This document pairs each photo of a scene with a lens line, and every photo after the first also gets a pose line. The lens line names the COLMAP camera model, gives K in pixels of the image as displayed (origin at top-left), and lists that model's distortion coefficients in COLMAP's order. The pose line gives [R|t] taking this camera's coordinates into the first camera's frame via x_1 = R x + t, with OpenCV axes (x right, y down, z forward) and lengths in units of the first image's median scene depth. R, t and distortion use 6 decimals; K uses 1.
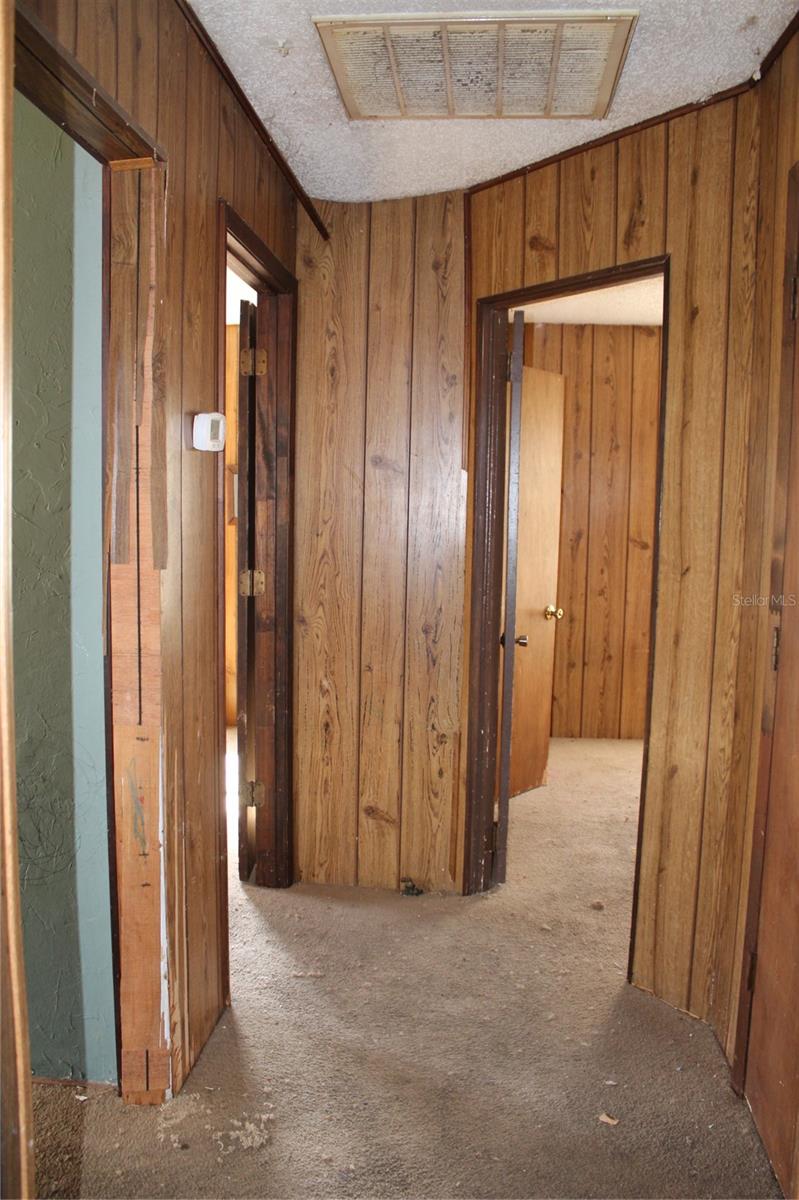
lens RADIAL K [[1002.9, 0, 397.2], [0, 1002.9, 600.4], [0, 0, 1]] dist [-0.140747, 0.113568]
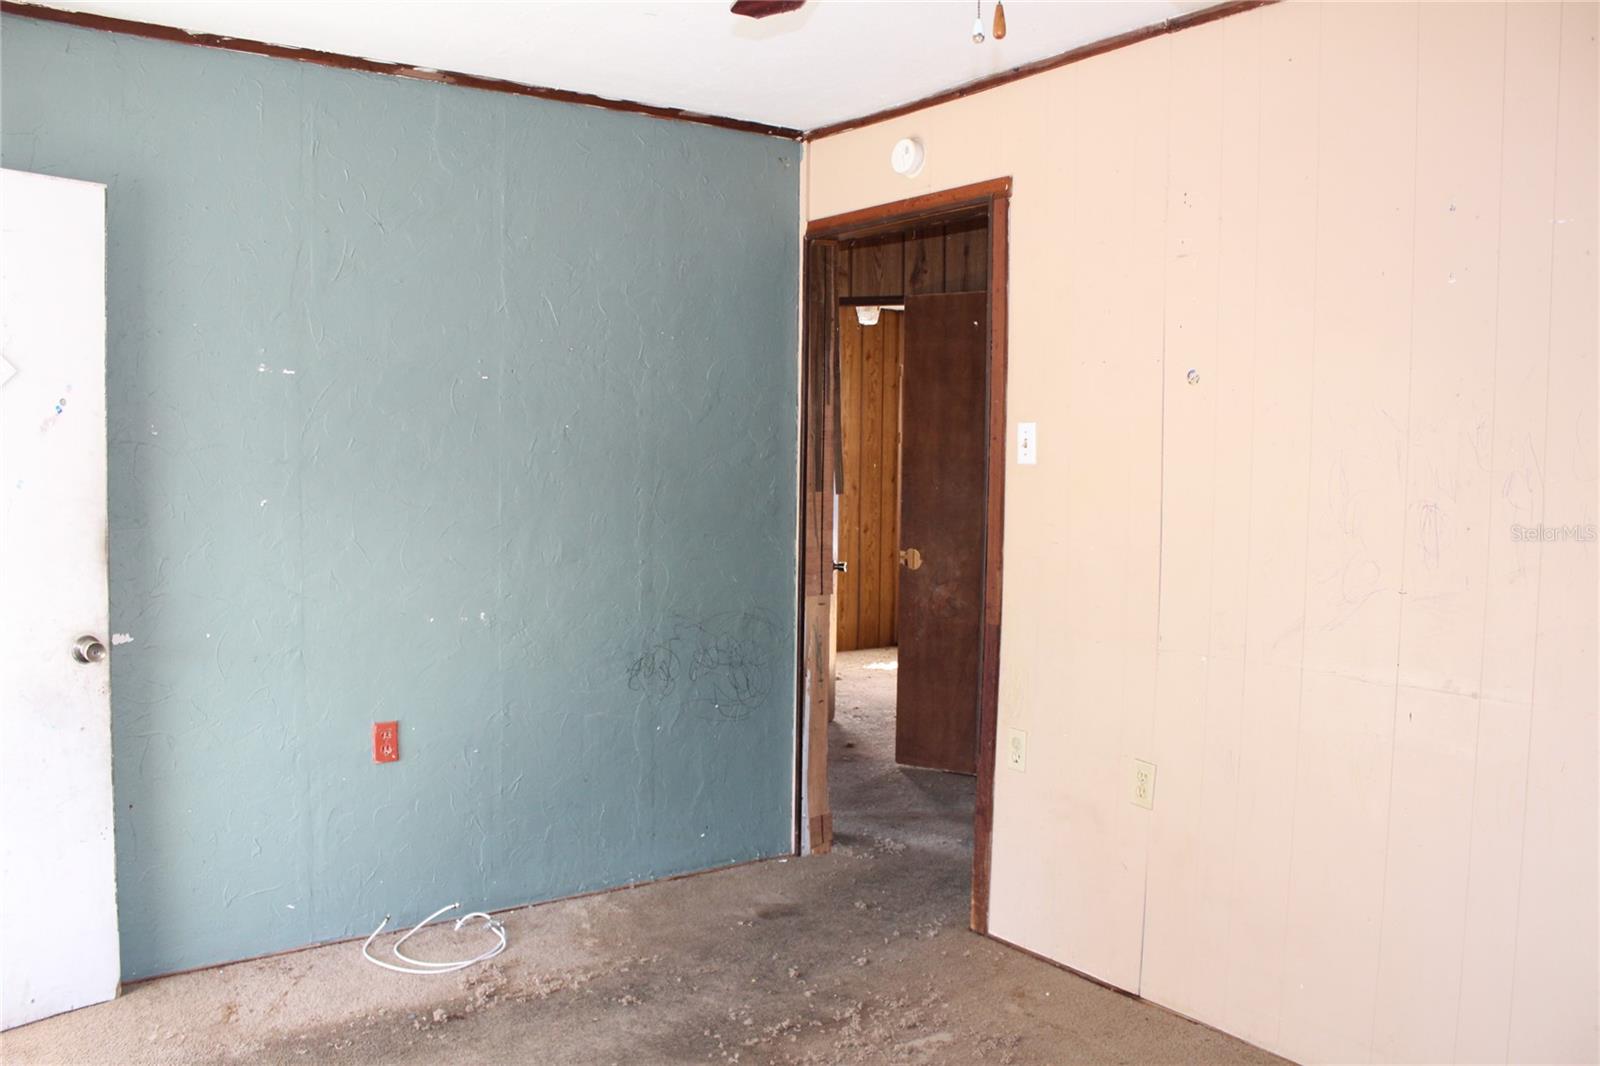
lens RADIAL K [[1337.3, 0, 799.4], [0, 1337.3, 536.2], [0, 0, 1]] dist [-0.140747, 0.113568]
pose [[0.755488, -0.049060, 0.653324, -1.346146], [0.069749, 0.997548, -0.005747, 0.035068], [-0.651440, 0.049911, 0.757057, -0.467947]]
